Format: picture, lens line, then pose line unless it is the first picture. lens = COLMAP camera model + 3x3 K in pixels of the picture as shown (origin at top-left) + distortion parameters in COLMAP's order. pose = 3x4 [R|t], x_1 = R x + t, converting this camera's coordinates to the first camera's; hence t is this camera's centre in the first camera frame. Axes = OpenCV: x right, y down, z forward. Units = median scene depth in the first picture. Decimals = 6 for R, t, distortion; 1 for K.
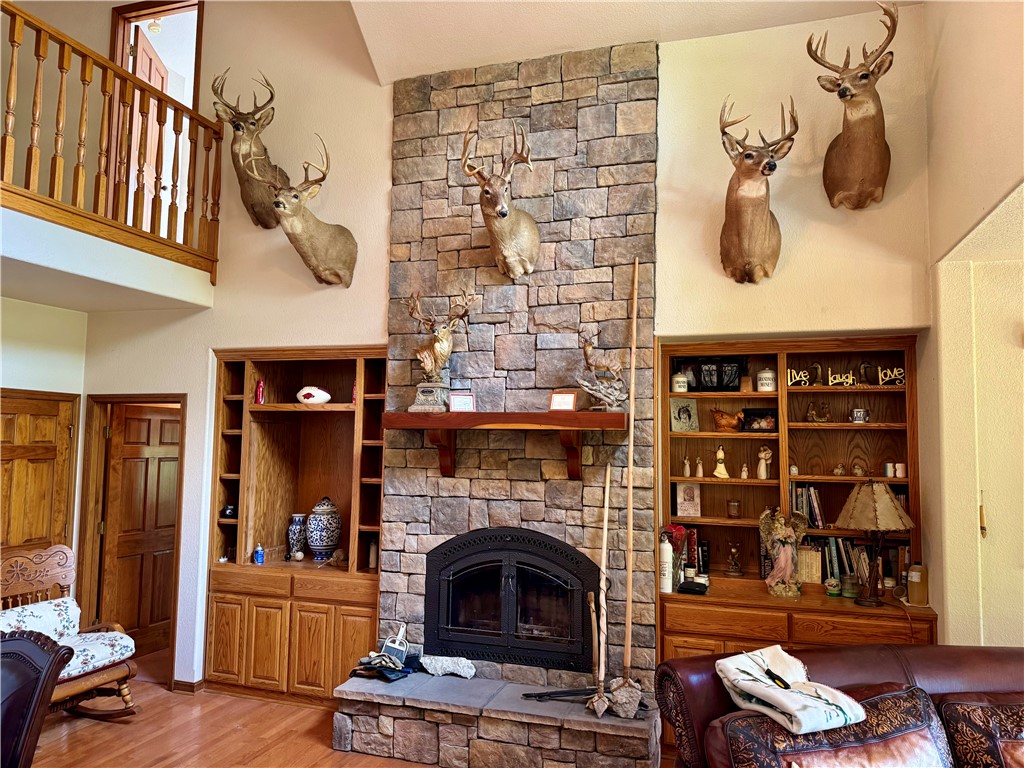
lens RADIAL K [[730.9, 0, 512.0], [0, 730.9, 384.0], [0, 0, 1]] dist [0.146381, -0.272210]
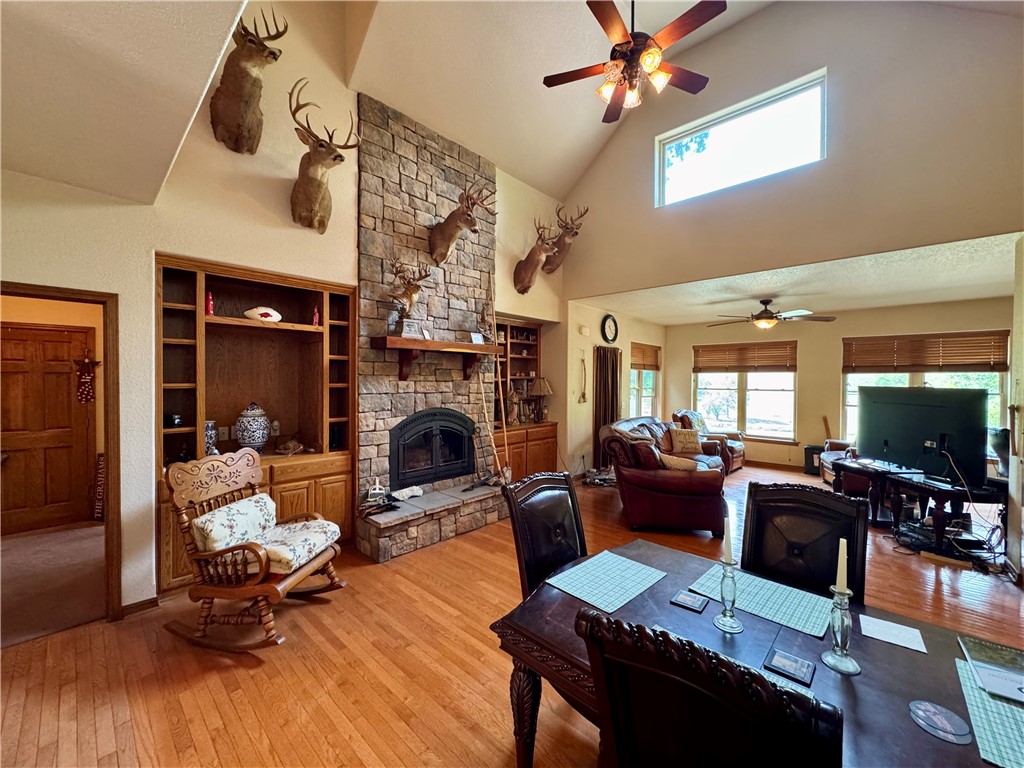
lens RADIAL K [[408.1, 0, 512.0], [0, 408.1, 384.0], [0, 0, 1]] dist [-0.000916, -0.000320]
pose [[0.424041, -0.022660, 0.905360, -0.728861], [-0.069095, 0.995964, 0.057290, 0.063350], [-0.903003, -0.086850, 0.420763, 0.390787]]
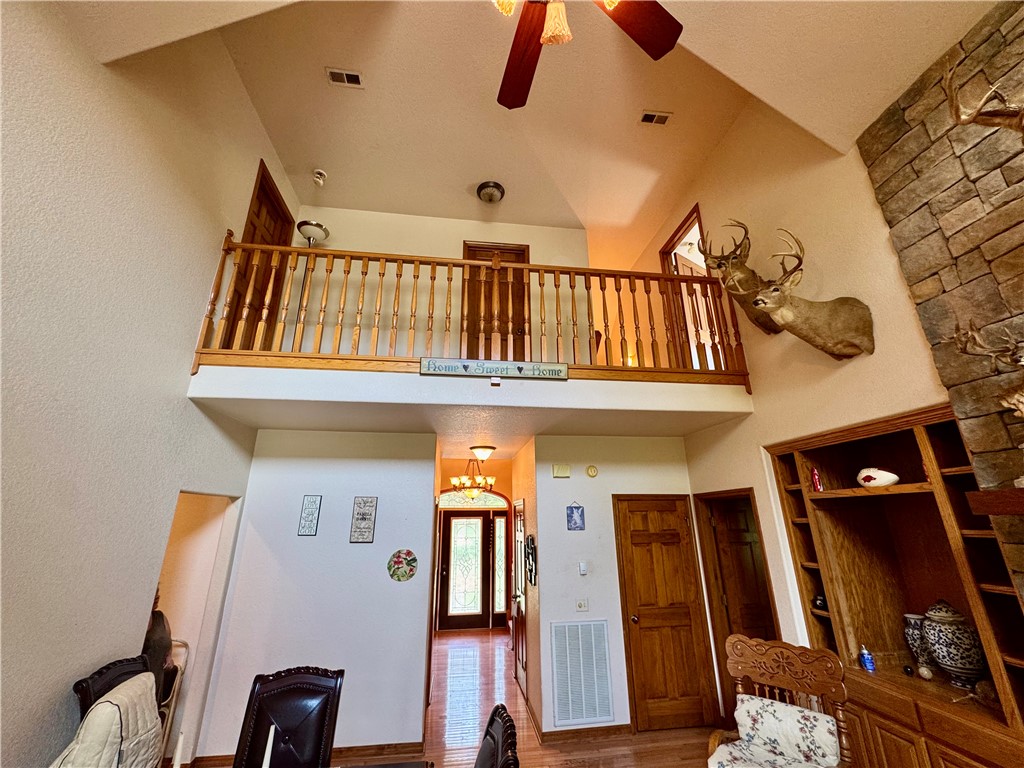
lens RADIAL K [[408.1, 0, 512.0], [0, 408.1, 384.0], [0, 0, 1]] dist [-0.000916, -0.000320]
pose [[0.435383, -0.302776, -0.847802, 0.000991], [0.085190, 0.951376, -0.296017, 0.017274], [0.896205, 0.056657, 0.440007, 0.380999]]
